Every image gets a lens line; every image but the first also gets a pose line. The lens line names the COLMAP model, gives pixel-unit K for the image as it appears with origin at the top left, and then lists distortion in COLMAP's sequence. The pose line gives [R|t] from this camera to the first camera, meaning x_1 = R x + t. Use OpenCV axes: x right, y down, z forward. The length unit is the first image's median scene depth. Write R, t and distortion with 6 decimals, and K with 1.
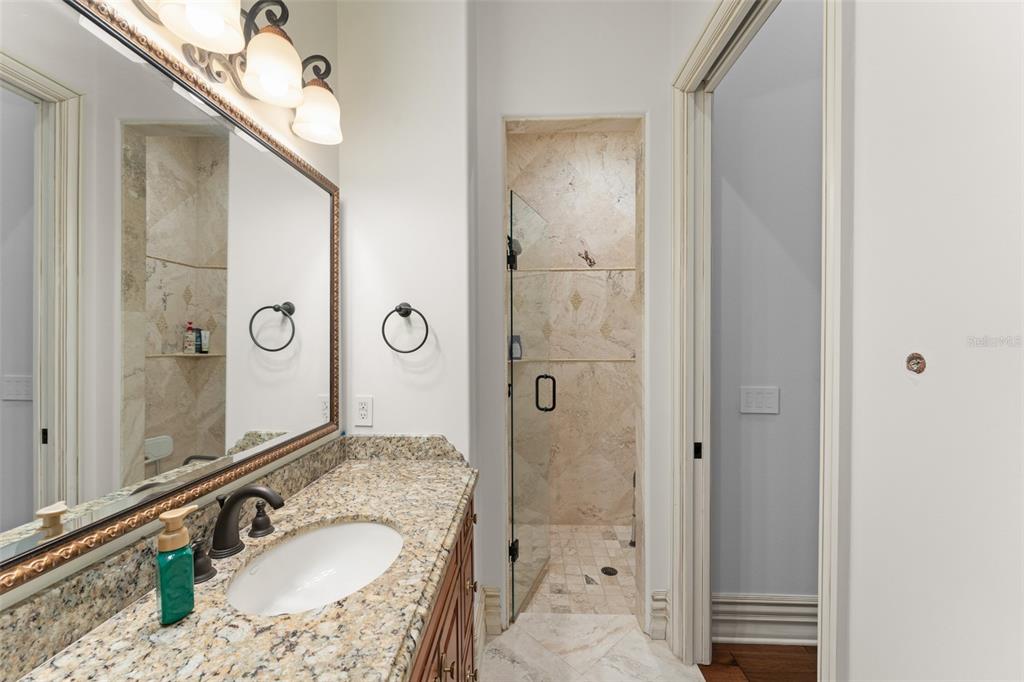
lens RADIAL K [[410.0, 0, 508.1], [0, 410.0, 338.4], [0, 0, 1]] dist [0.000676, -0.000040]
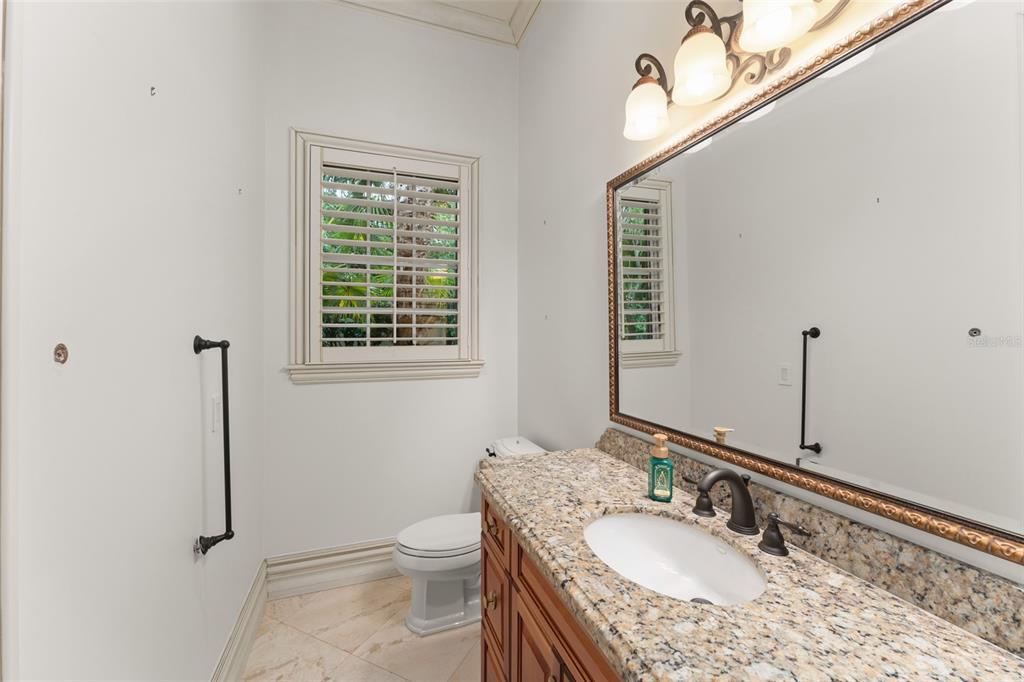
lens RADIAL K [[410.0, 0, 507.6], [0, 410.0, 338.2], [0, 0, 1]] dist [0.000676, -0.000040]
pose [[-0.926698, 0.009042, -0.375699, 0.281664], [0.004381, 0.999902, 0.013260, 0.010731], [0.375783, 0.010642, -0.926647, 1.822110]]
